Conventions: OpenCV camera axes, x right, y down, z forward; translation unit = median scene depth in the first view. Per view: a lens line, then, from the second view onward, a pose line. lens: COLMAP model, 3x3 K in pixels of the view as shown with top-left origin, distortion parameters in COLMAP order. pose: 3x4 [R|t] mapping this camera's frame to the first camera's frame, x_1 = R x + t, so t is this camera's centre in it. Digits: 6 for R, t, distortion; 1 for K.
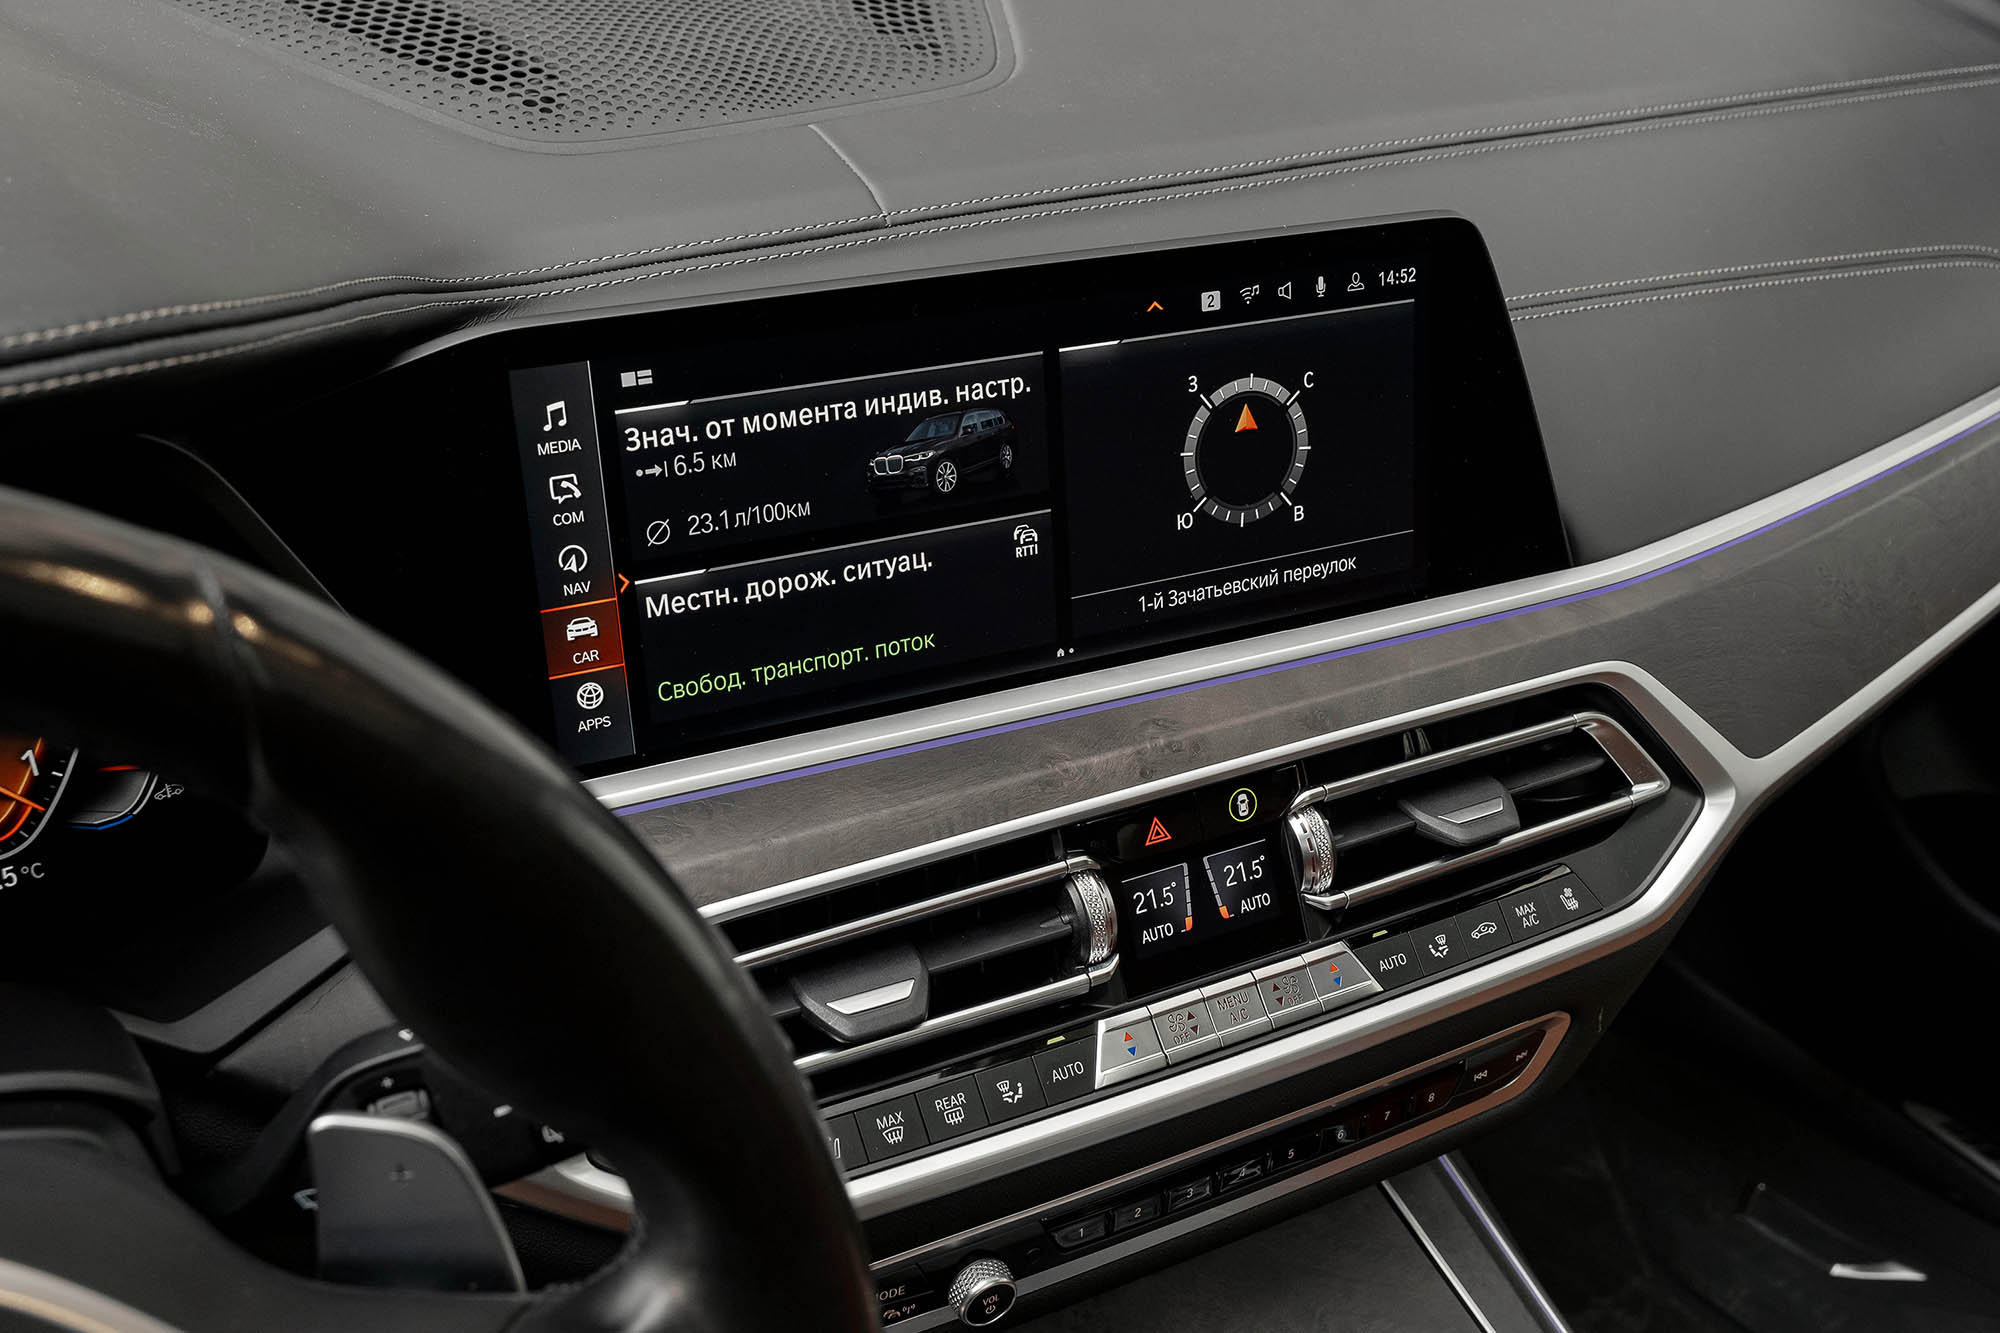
lens RADIAL K [[2004.4, 0, 1000.0], [0, 2004.4, 666.5], [0, 0, 1]] dist [-0.002094, -0.000919]
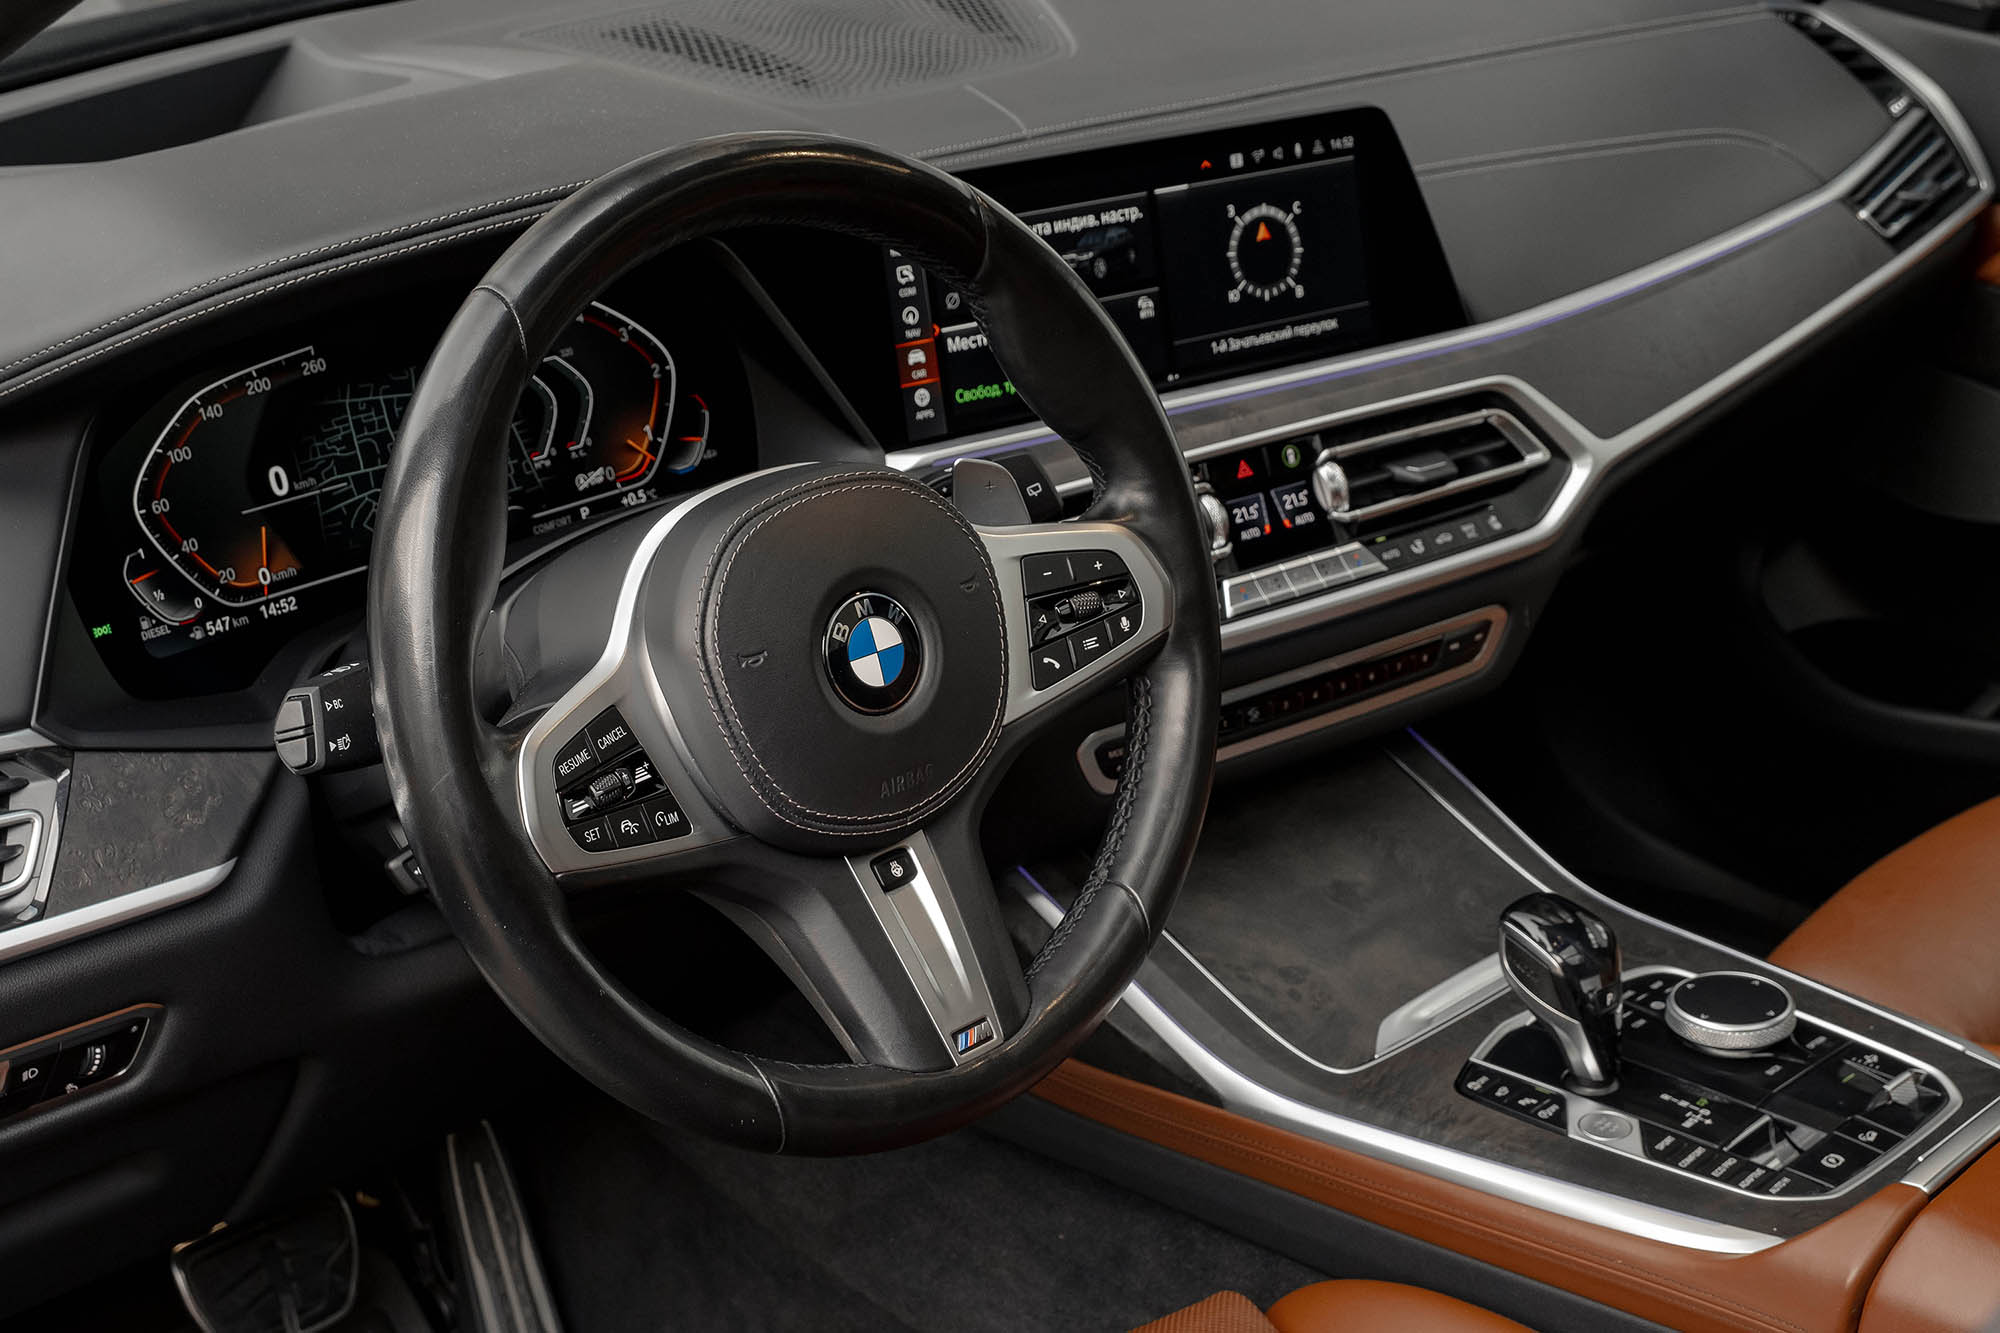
lens RADIAL K [[2872.4, 0, 1008.4], [0, 2872.4, 694.0], [0, 0, 1]] dist [0.100366, -0.454375]
pose [[0.989418, -0.099715, 0.105400, -0.375041], [0.111234, 0.987716, -0.109745, 0.492318], [-0.093162, 0.120308, 0.988356, -1.285099]]
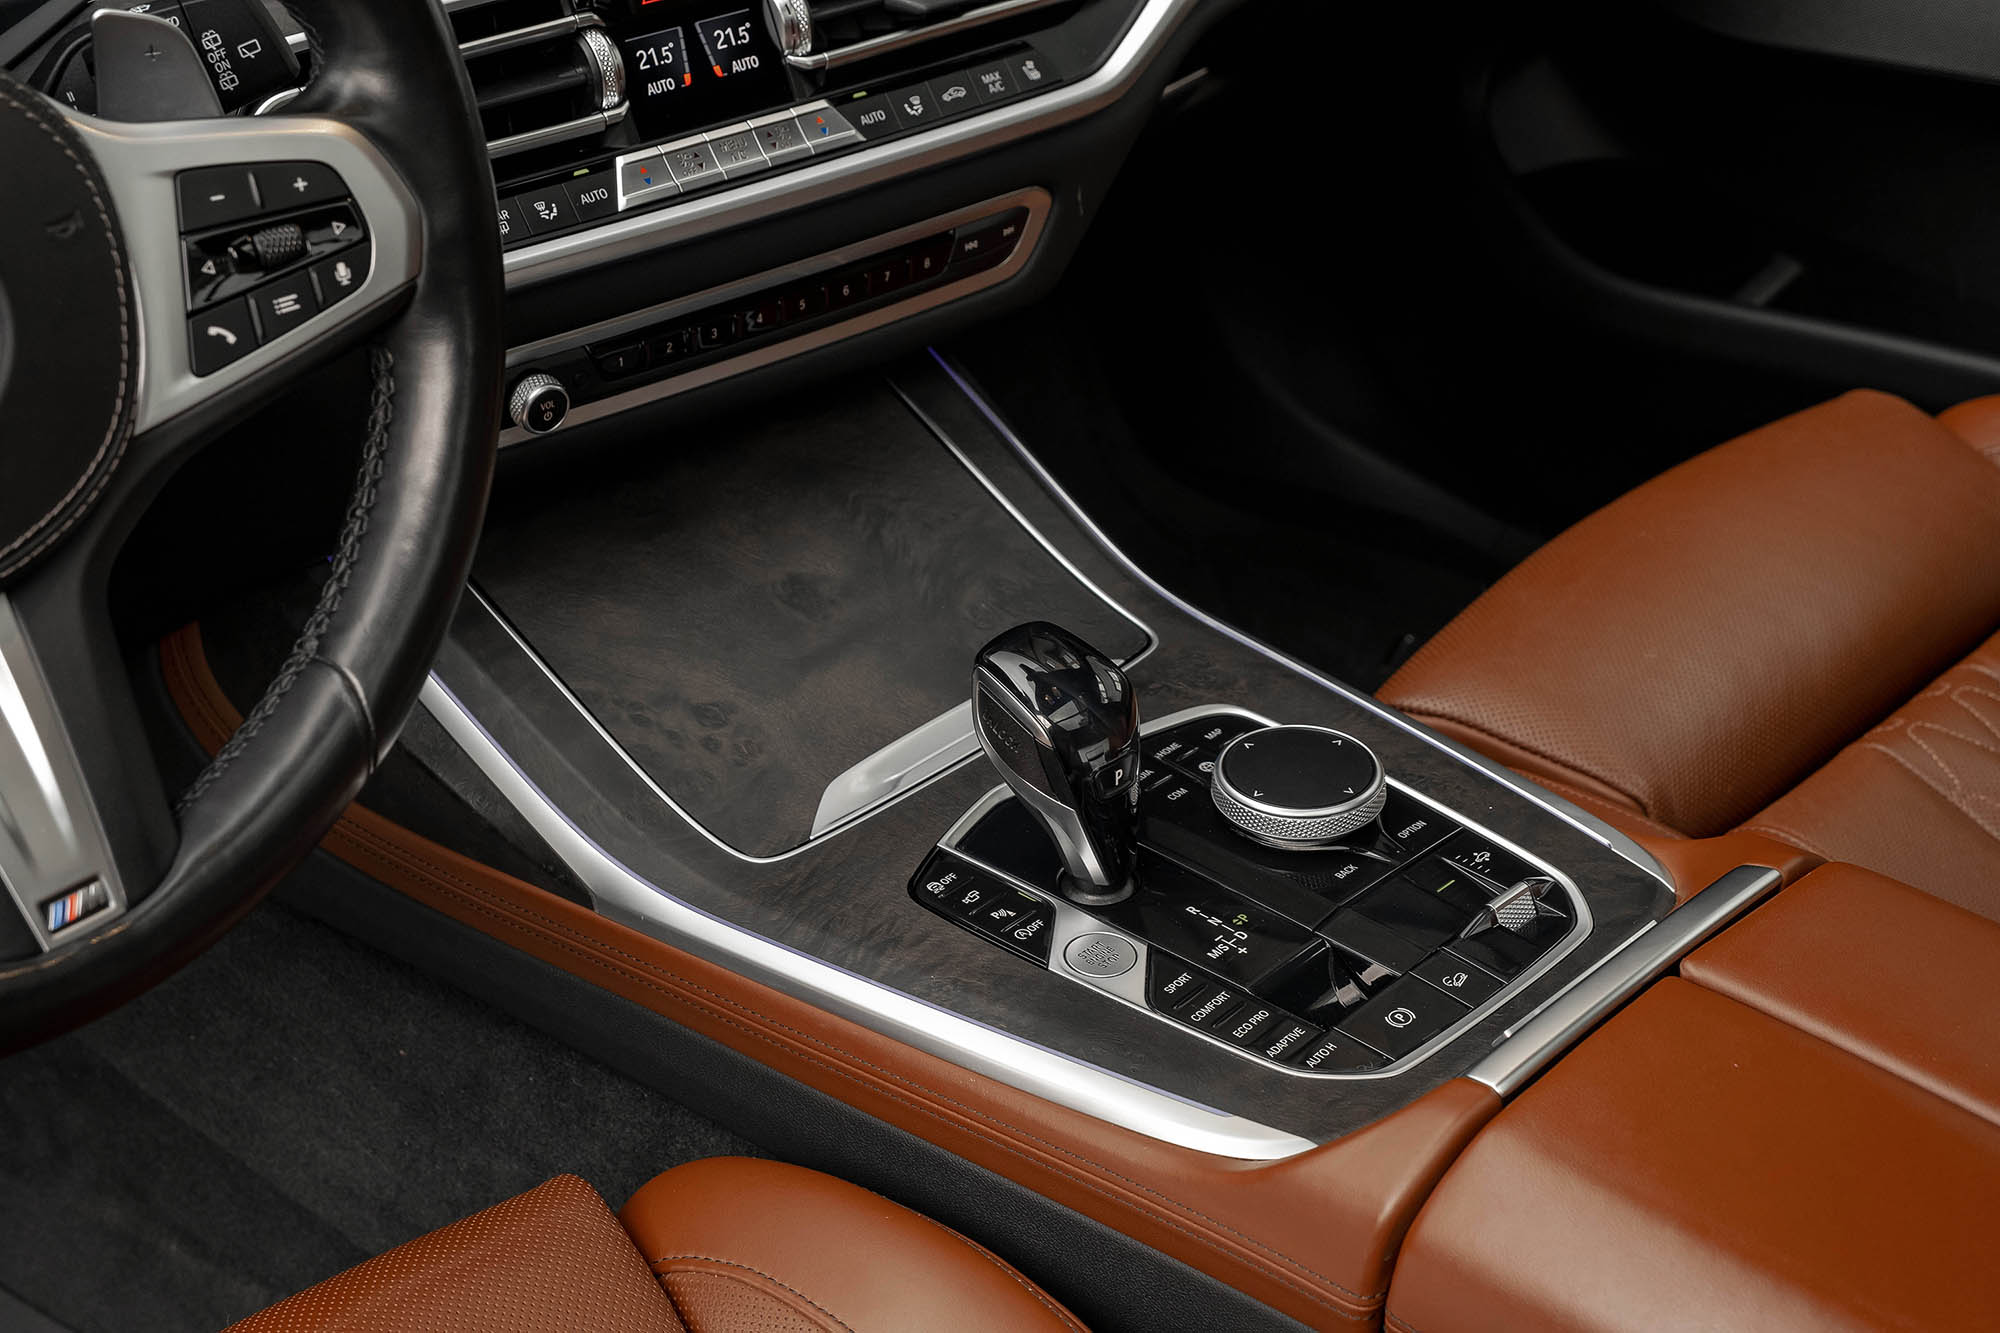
lens RADIAL K [[3420.6, 0, 969.9], [0, 3420.6, 668.5], [0, 0, 1]] dist [0.266886, -2.901073]
pose [[0.983774, -0.099876, 0.149042, -0.072718], [0.092227, 0.994082, 0.057396, 0.360488], [-0.153893, -0.042719, 0.987164, -0.966417]]
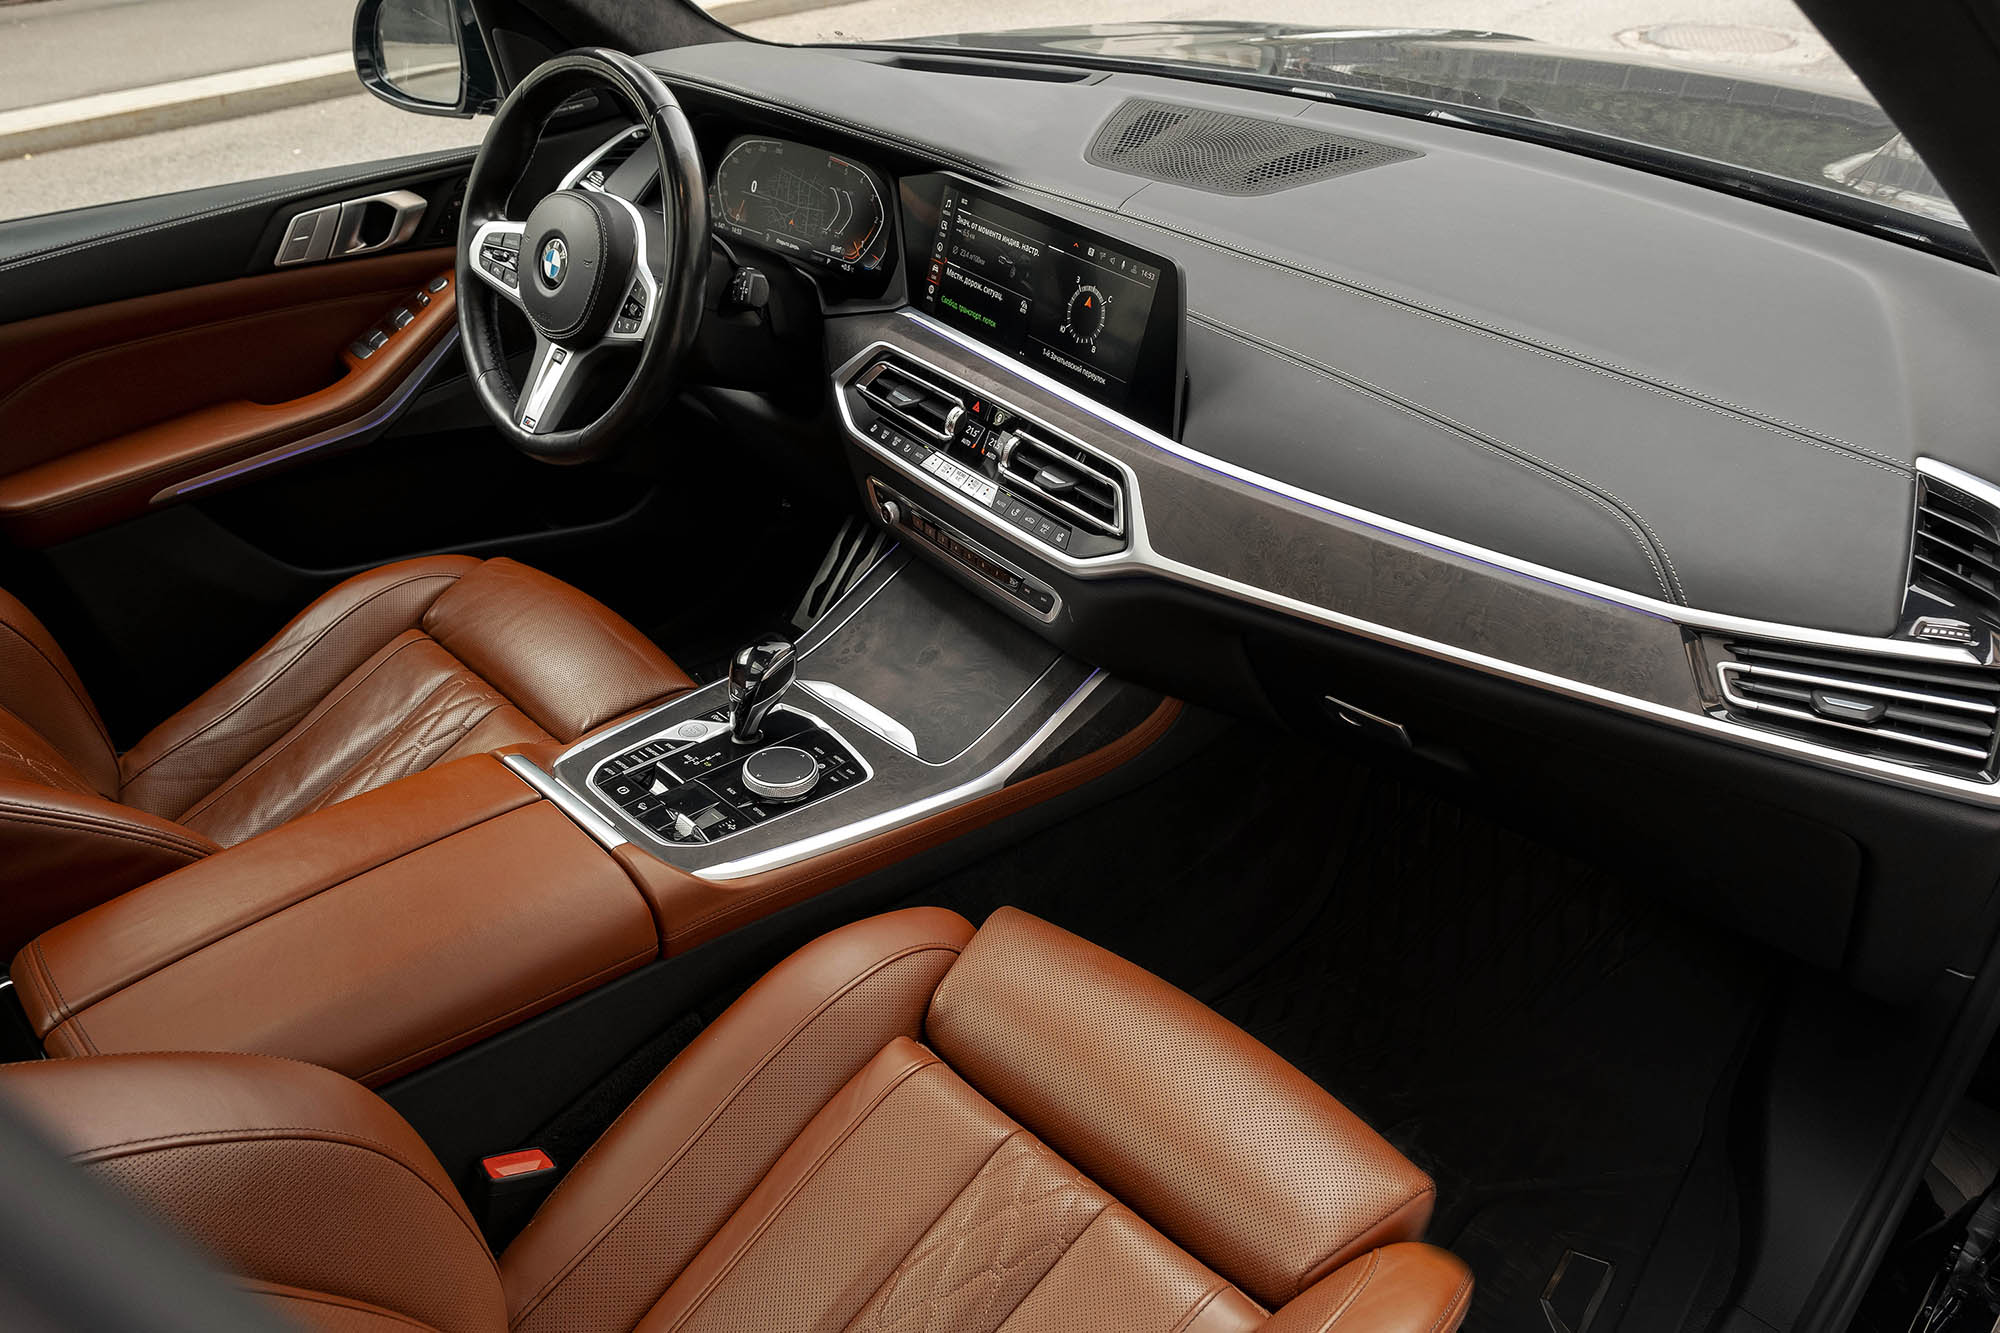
lens RADIAL K [[1386.8, 0, 1000.0], [0, 1386.8, 666.5], [0, 0, 1]] dist [-0.005065, 0.001621]
pose [[0.174120, 0.499852, -0.848428, 1.892465], [-0.517114, 0.779642, 0.353201, -0.335355], [0.838019, 0.377235, 0.394232, 0.374179]]
